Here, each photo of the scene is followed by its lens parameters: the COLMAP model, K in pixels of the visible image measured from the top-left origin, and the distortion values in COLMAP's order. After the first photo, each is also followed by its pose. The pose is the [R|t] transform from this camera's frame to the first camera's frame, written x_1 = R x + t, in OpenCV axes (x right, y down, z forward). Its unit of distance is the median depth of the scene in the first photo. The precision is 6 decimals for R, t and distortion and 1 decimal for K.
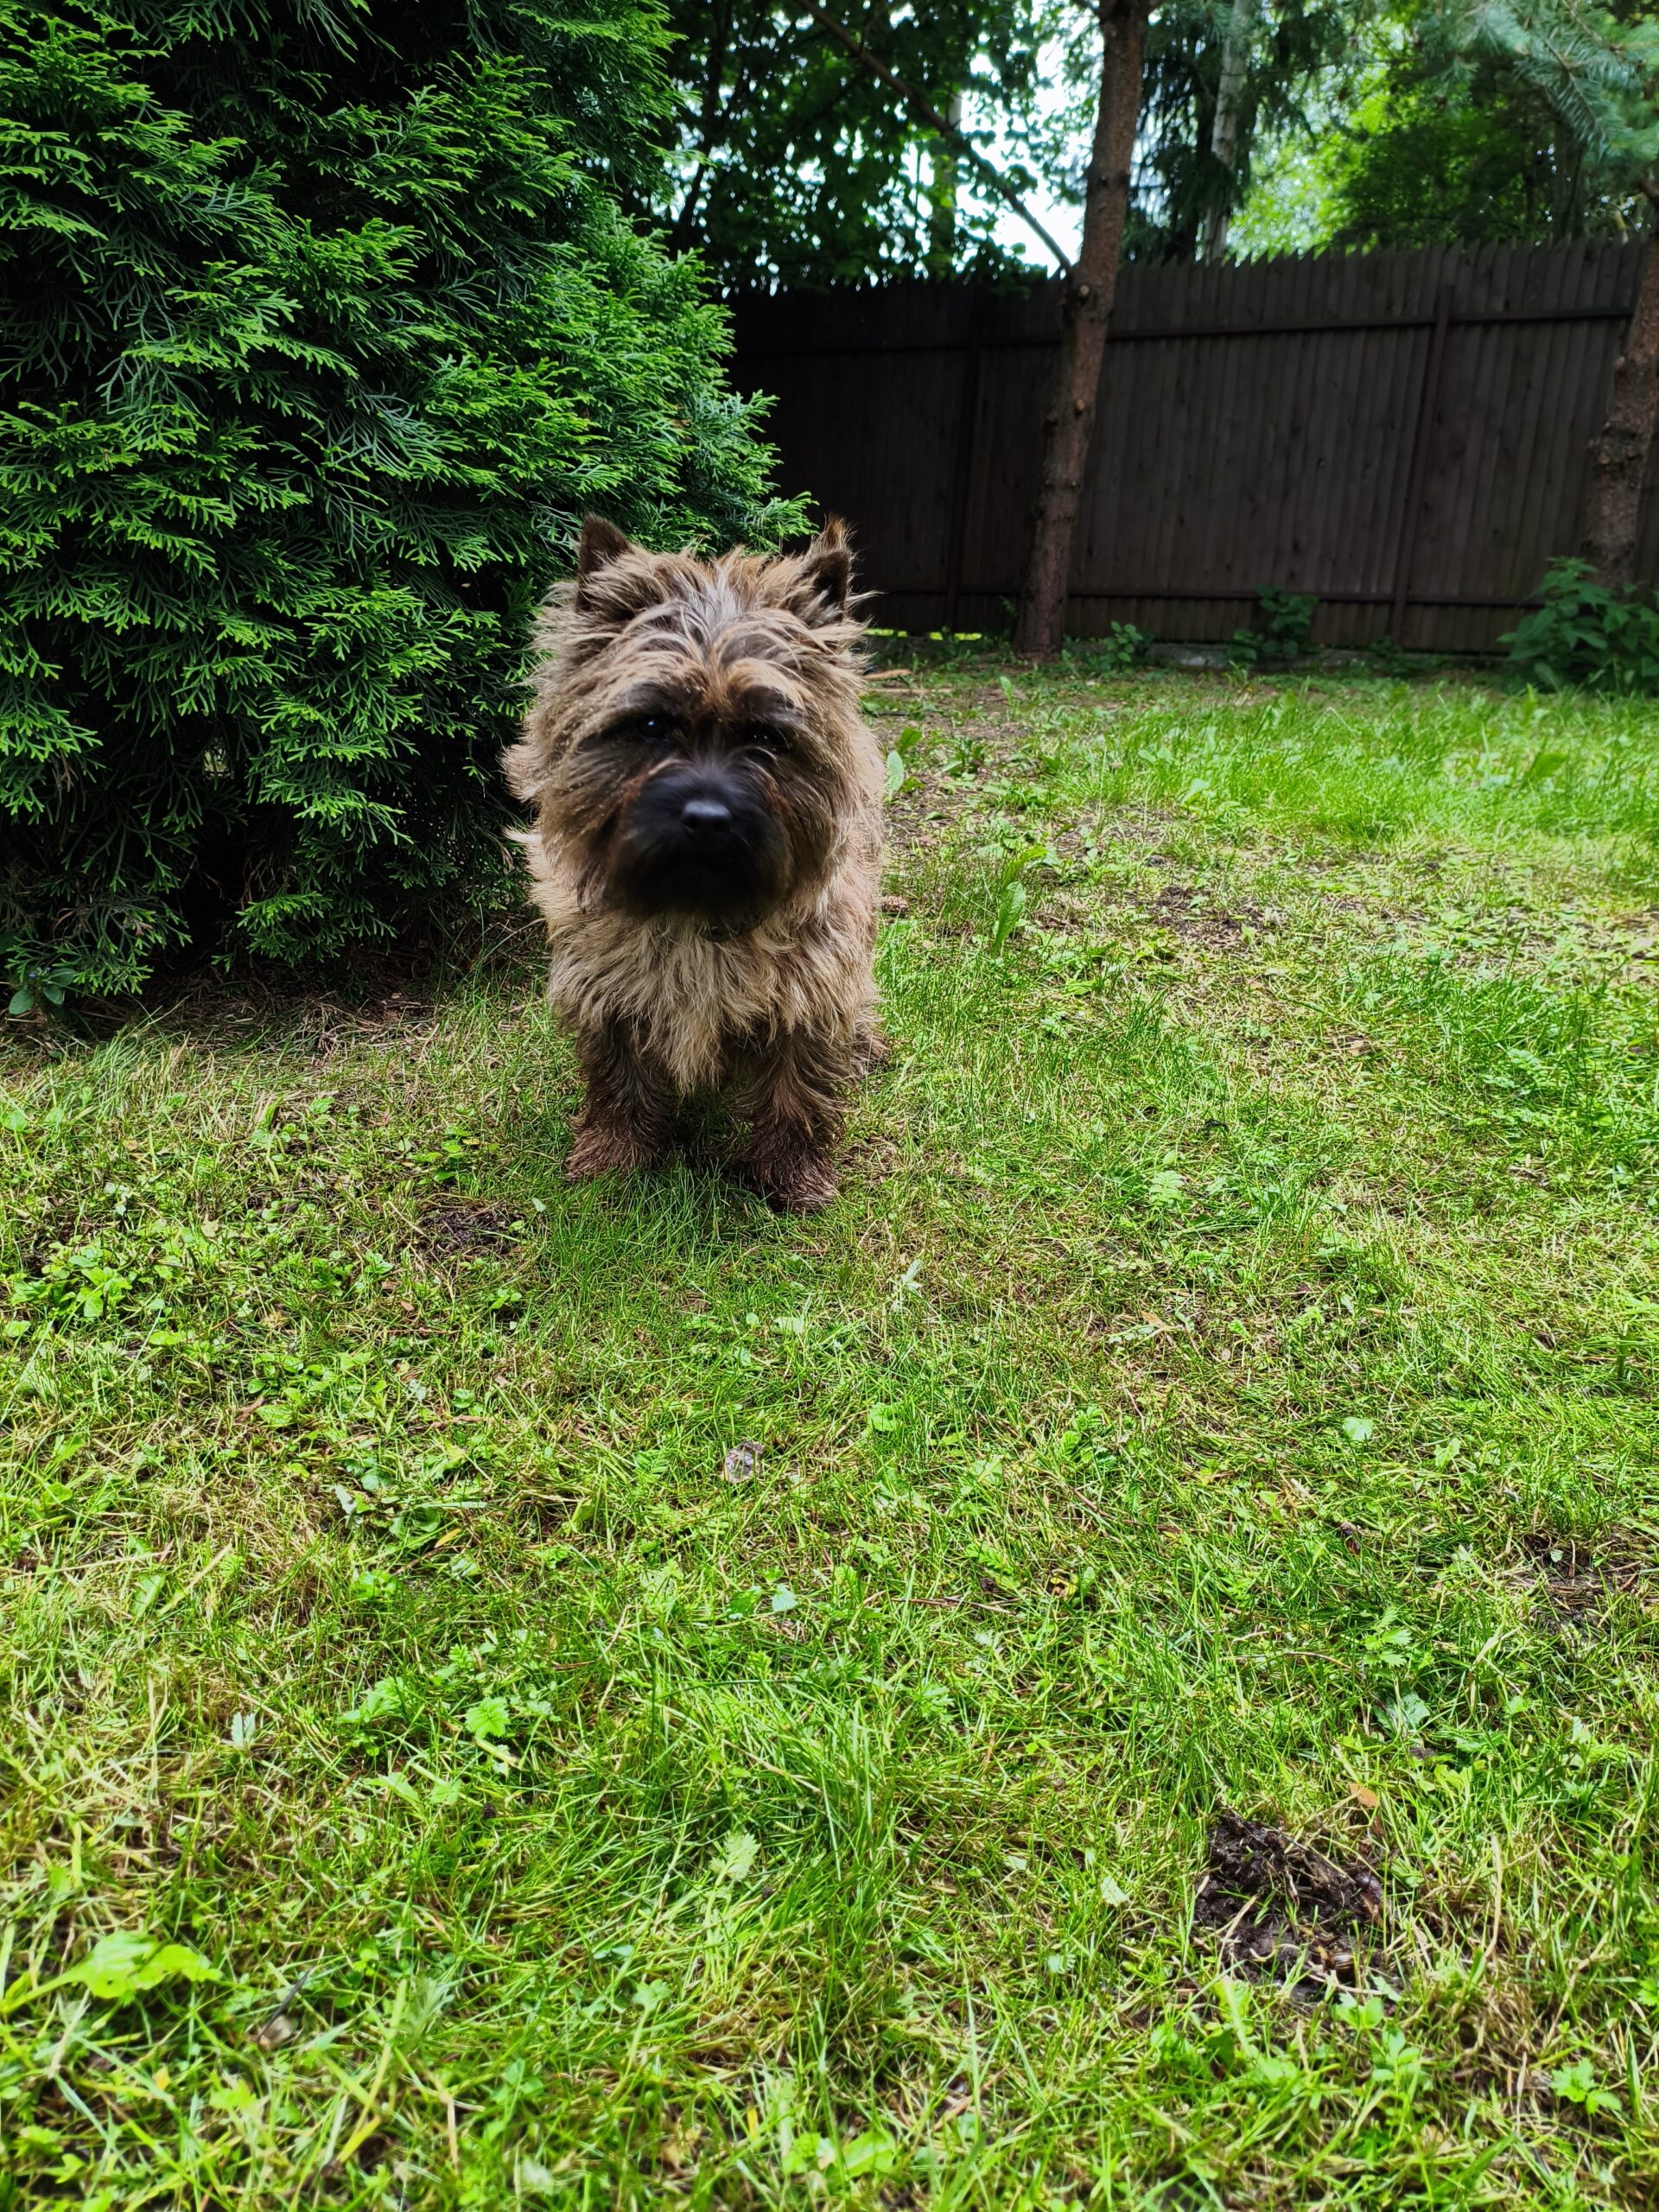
lens RADIAL K [[1664.0, 0, 818.4], [0, 1664.0, 1101.2], [0, 0, 1]] dist [-0.002072, -0.015114]
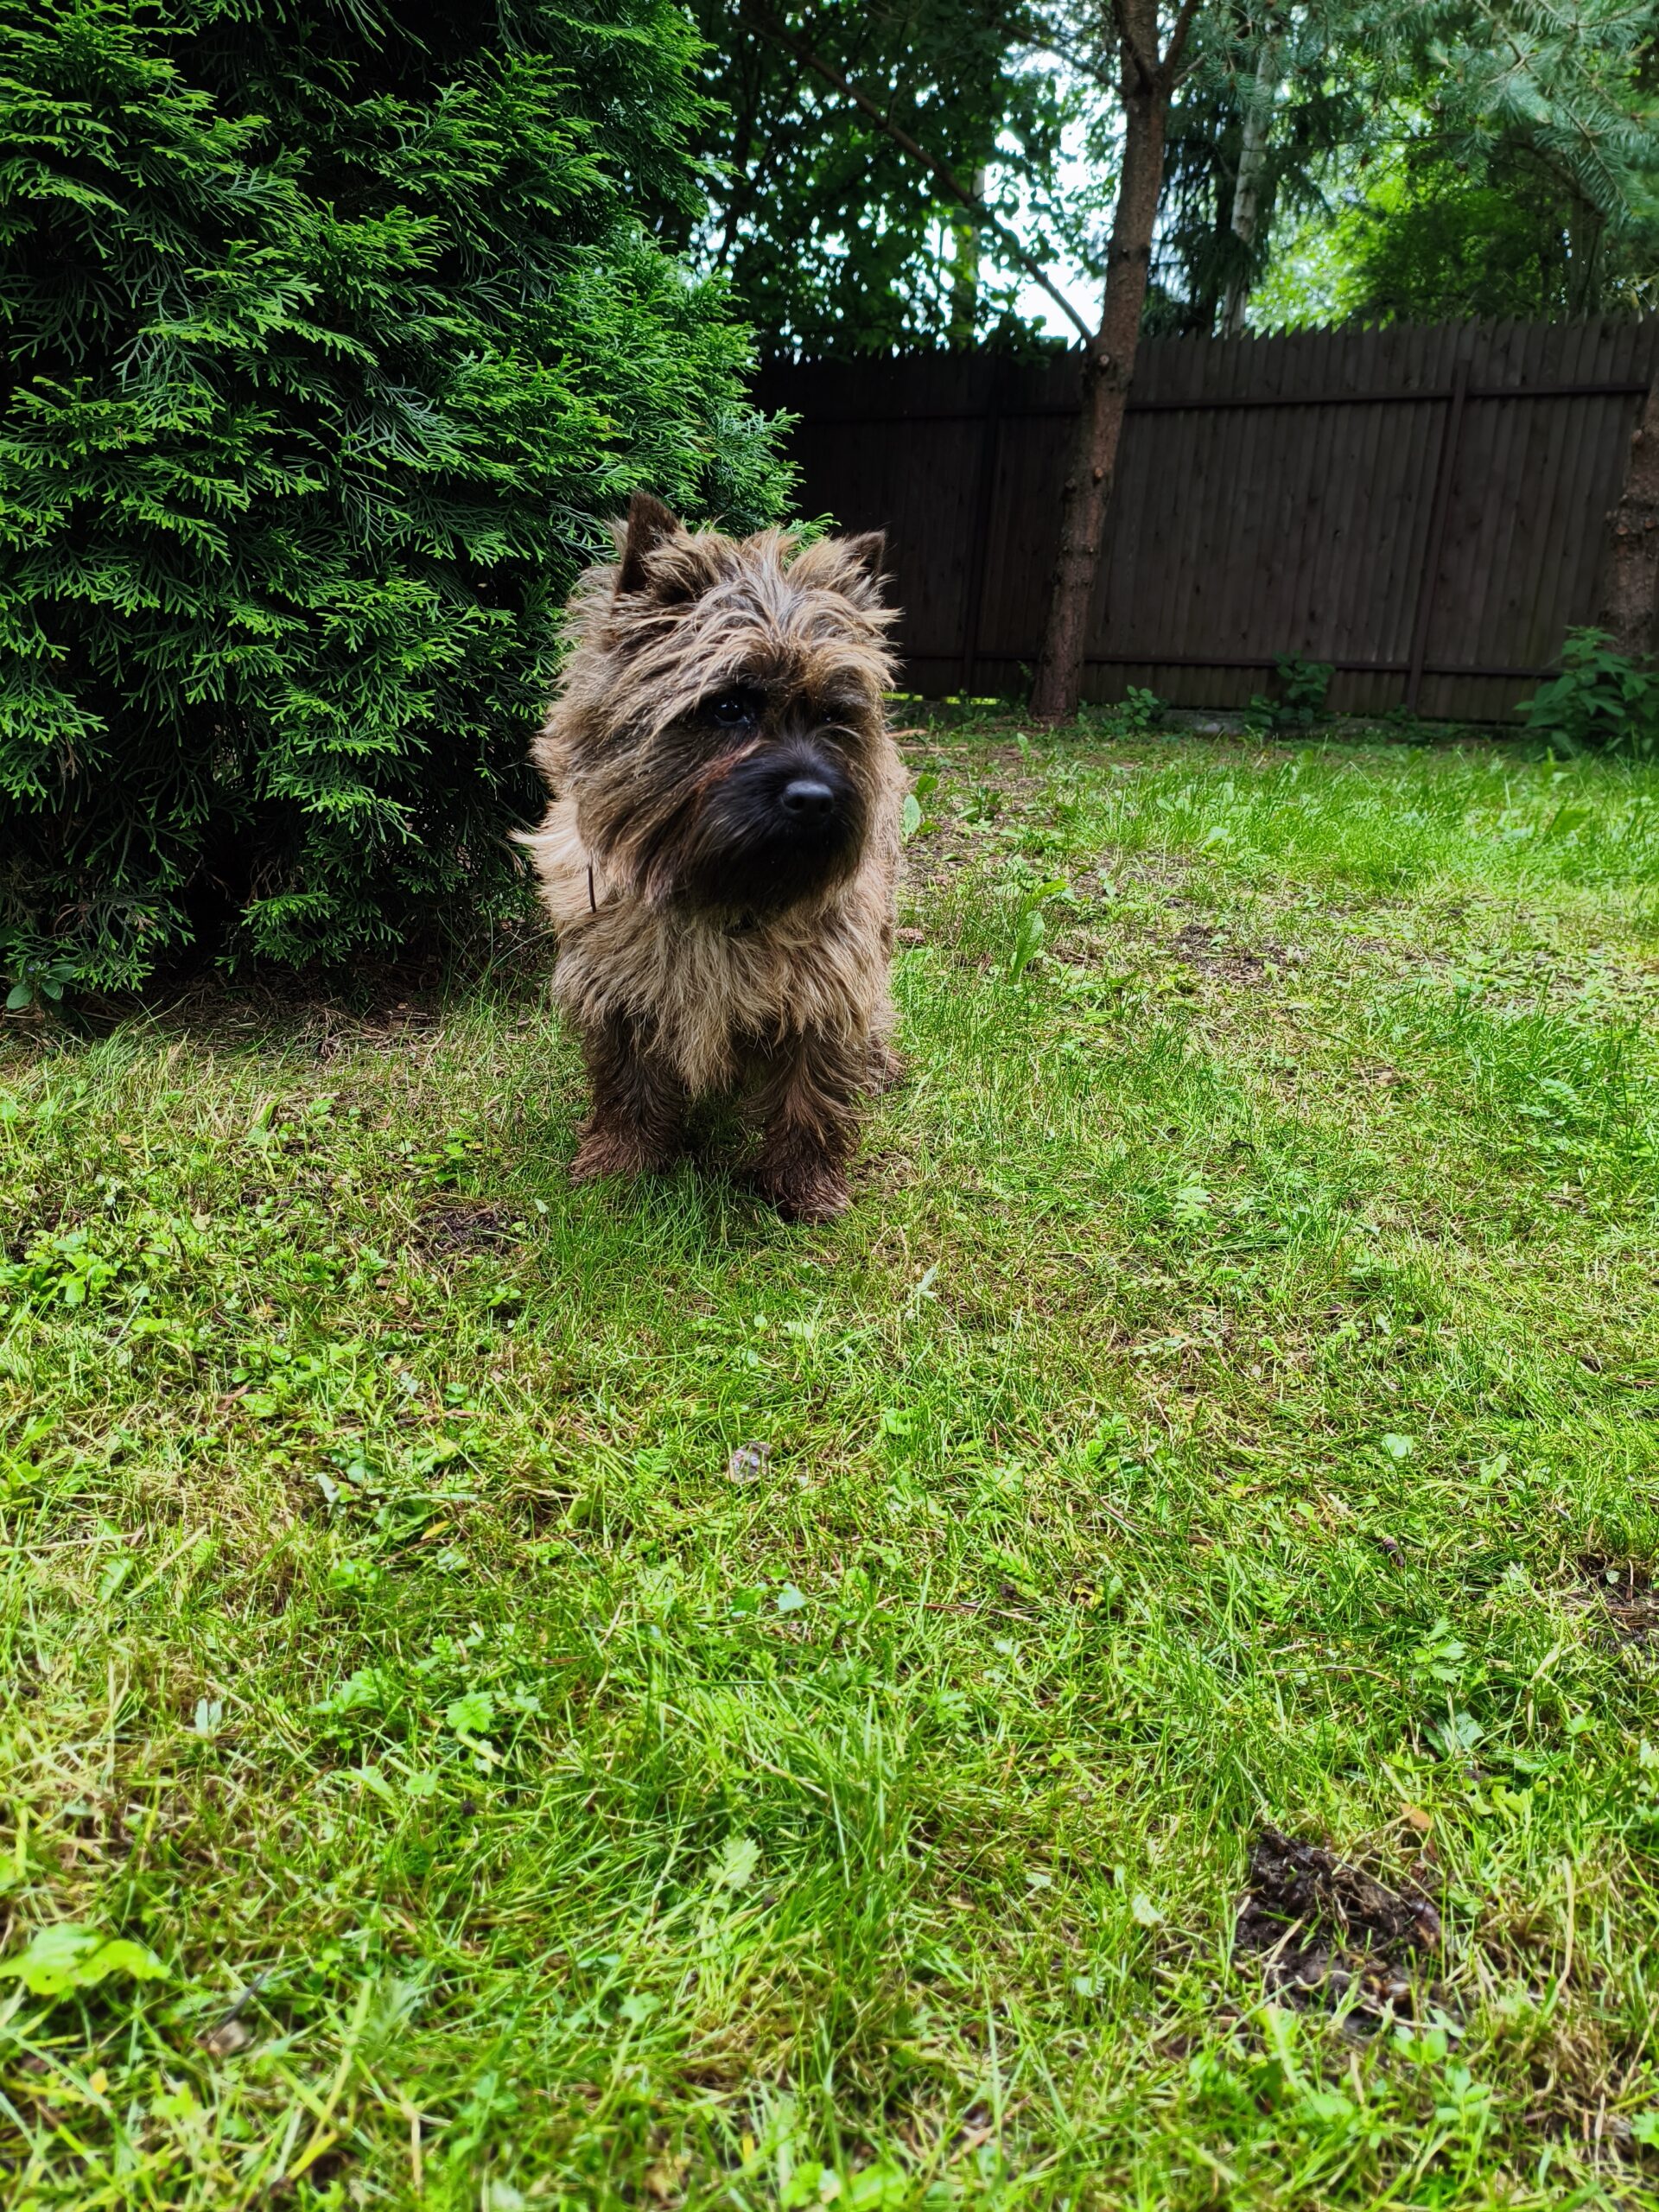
lens RADIAL K [[1664.0, 0, 807.7], [0, 1664.0, 1105.6], [0, 0, 1]] dist [-0.002072, -0.015114]
pose [[0.999781, 0.017209, -0.011905, -0.003039], [-0.017629, 0.999190, -0.036164, 0.036679], [0.011273, 0.036366, 0.999275, 0.035610]]
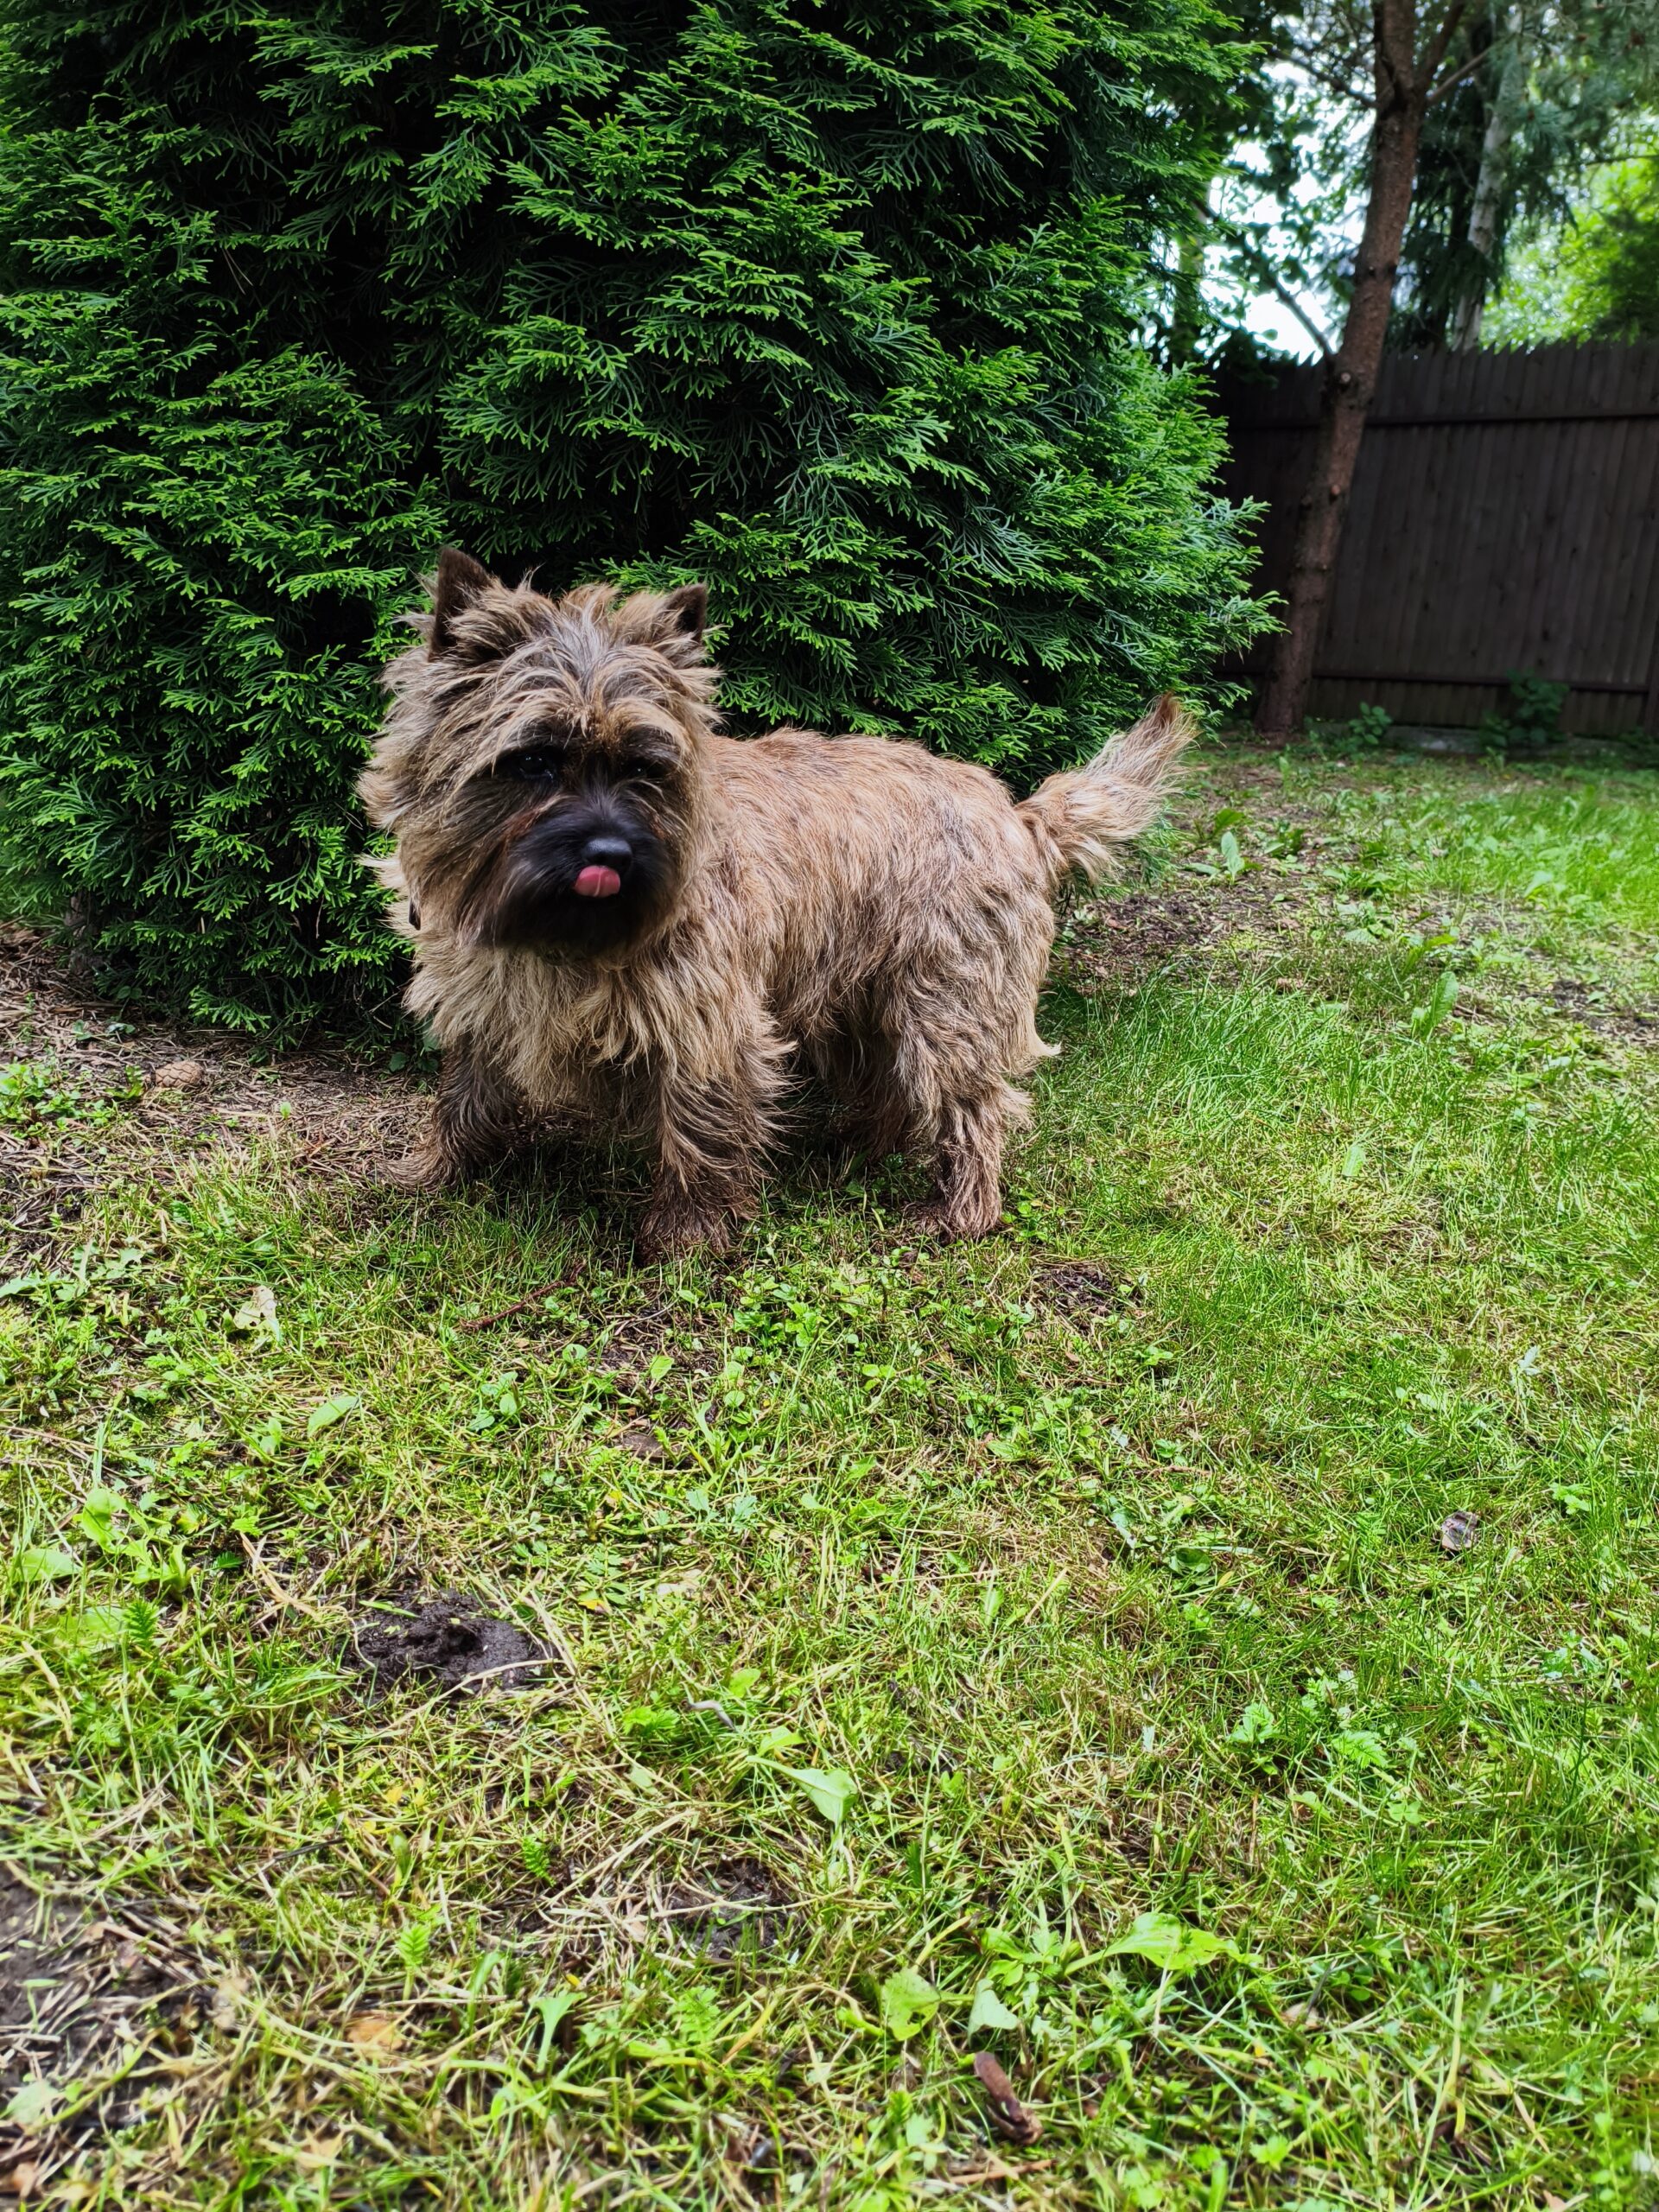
lens RADIAL K [[1664.0, 0, 820.4], [0, 1664.0, 1095.9], [0, 0, 1]] dist [-0.002072, -0.015114]
pose [[0.993879, 0.050703, -0.098150, -0.274728], [-0.054679, 0.997771, -0.038250, 0.004776], [0.095992, 0.043382, 0.994436, -0.075725]]
